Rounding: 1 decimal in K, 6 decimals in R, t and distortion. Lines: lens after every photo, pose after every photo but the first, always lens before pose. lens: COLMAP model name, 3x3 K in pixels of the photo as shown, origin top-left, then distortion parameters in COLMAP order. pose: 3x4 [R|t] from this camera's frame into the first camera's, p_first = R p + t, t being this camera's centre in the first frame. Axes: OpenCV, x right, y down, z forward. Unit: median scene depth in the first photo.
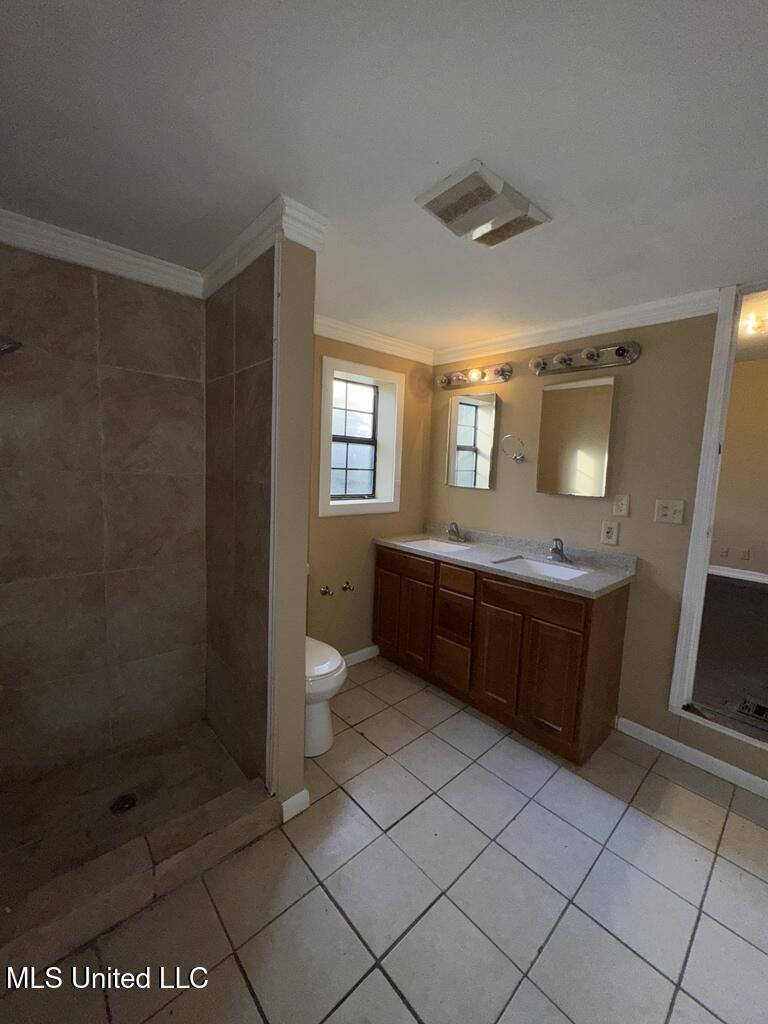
lens RADIAL K [[408.3, 0, 381.0], [0, 408.3, 513.0], [0, 0, 1]] dist [-0.000478, 0.000034]
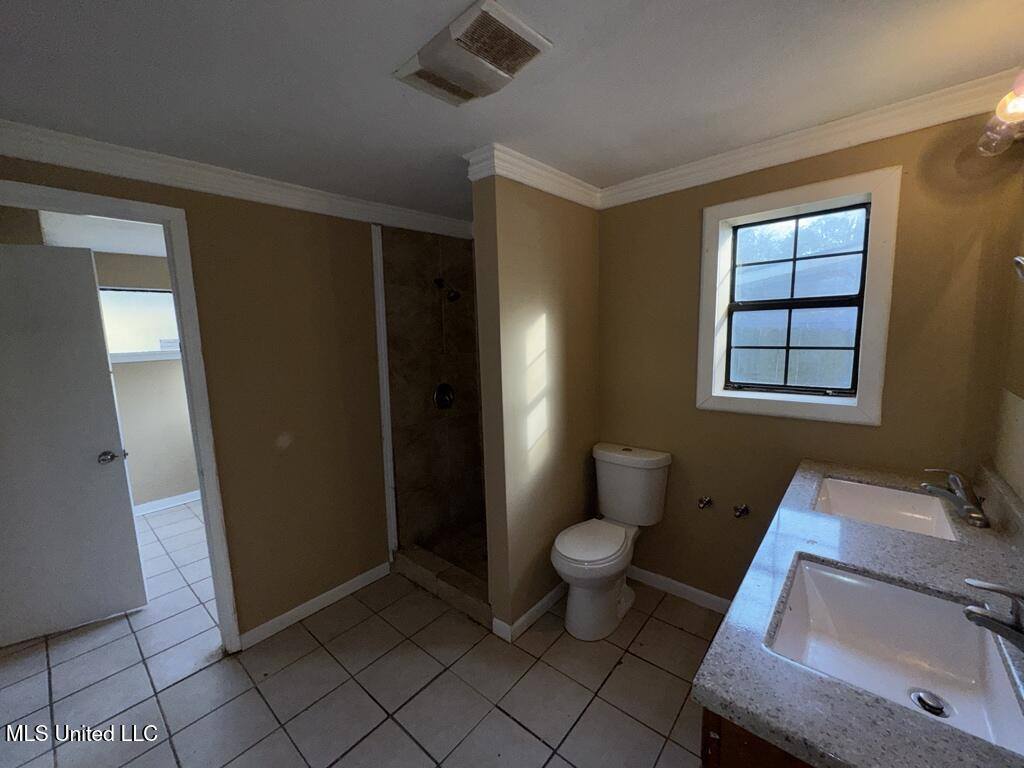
lens RADIAL K [[408.3, 0, 509.7], [0, 408.3, 384.3], [0, 0, 1]] dist [-0.000478, 0.000034]
pose [[0.127048, 0.079677, -0.988691, 0.534370], [-0.091692, 0.993444, 0.068277, -0.051867], [0.987649, 0.081981, 0.133520, 0.461132]]
